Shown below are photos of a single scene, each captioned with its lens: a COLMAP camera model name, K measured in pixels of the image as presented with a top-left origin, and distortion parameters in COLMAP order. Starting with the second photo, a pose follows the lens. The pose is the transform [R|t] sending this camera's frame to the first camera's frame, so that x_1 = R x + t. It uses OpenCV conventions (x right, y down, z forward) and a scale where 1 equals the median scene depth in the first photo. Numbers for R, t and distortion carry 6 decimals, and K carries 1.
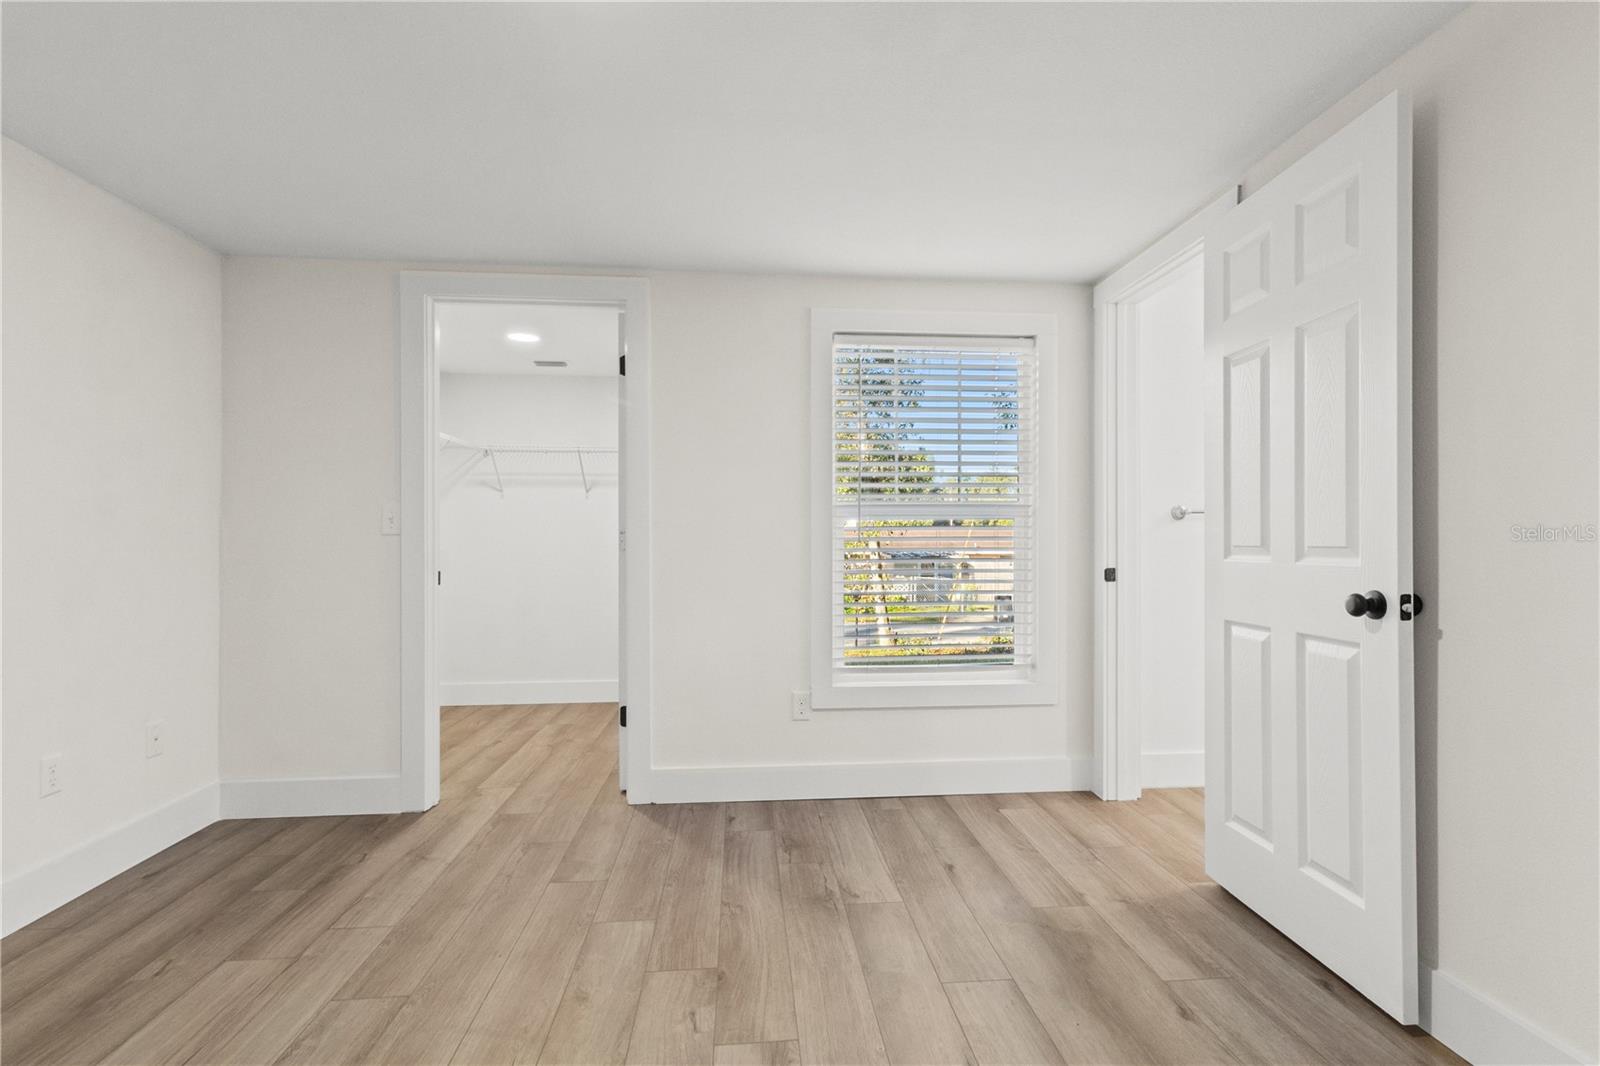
lens RADIAL K [[768.3, 0, 804.6], [0, 768.3, 536.7], [0, 0, 1]] dist [-0.001626, 0.000037]
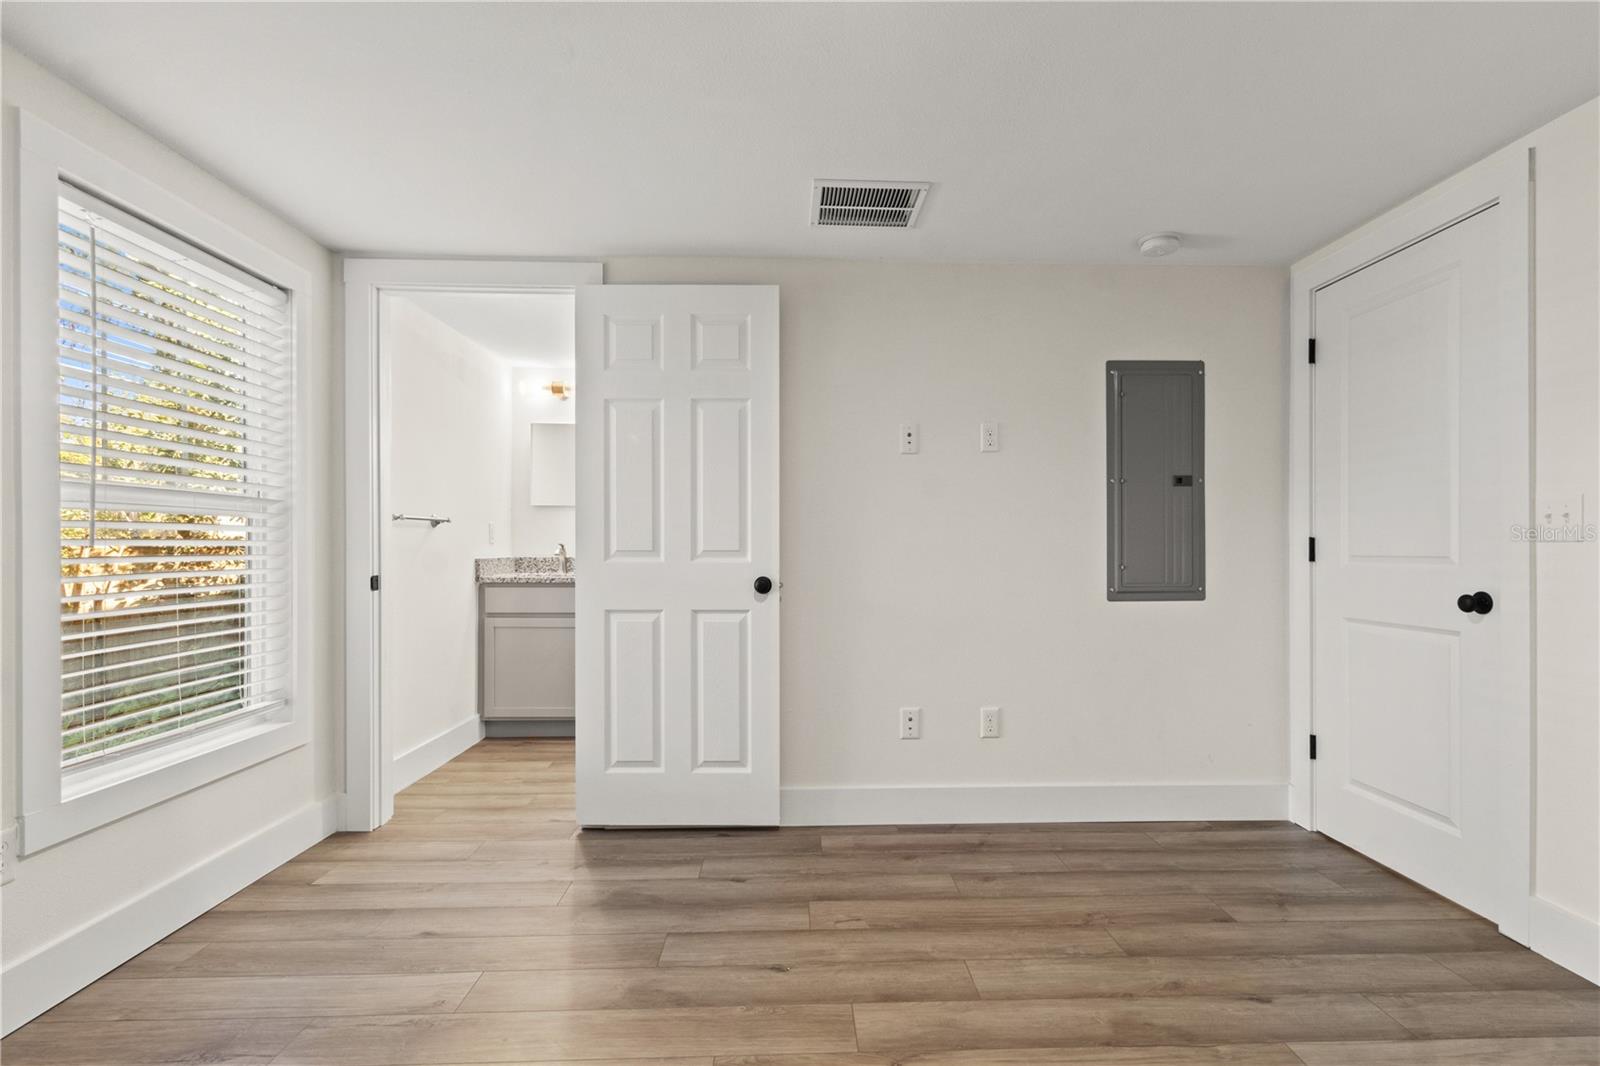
lens RADIAL K [[768.3, 0, 839.5], [0, 768.3, 544.1], [0, 0, 1]] dist [-0.001626, 0.000037]
pose [[0.061556, 0.004131, 0.998095, -0.571042], [-0.006318, 0.999973, -0.003749, 0.003621], [-0.998084, -0.006076, 0.061580, 0.459738]]
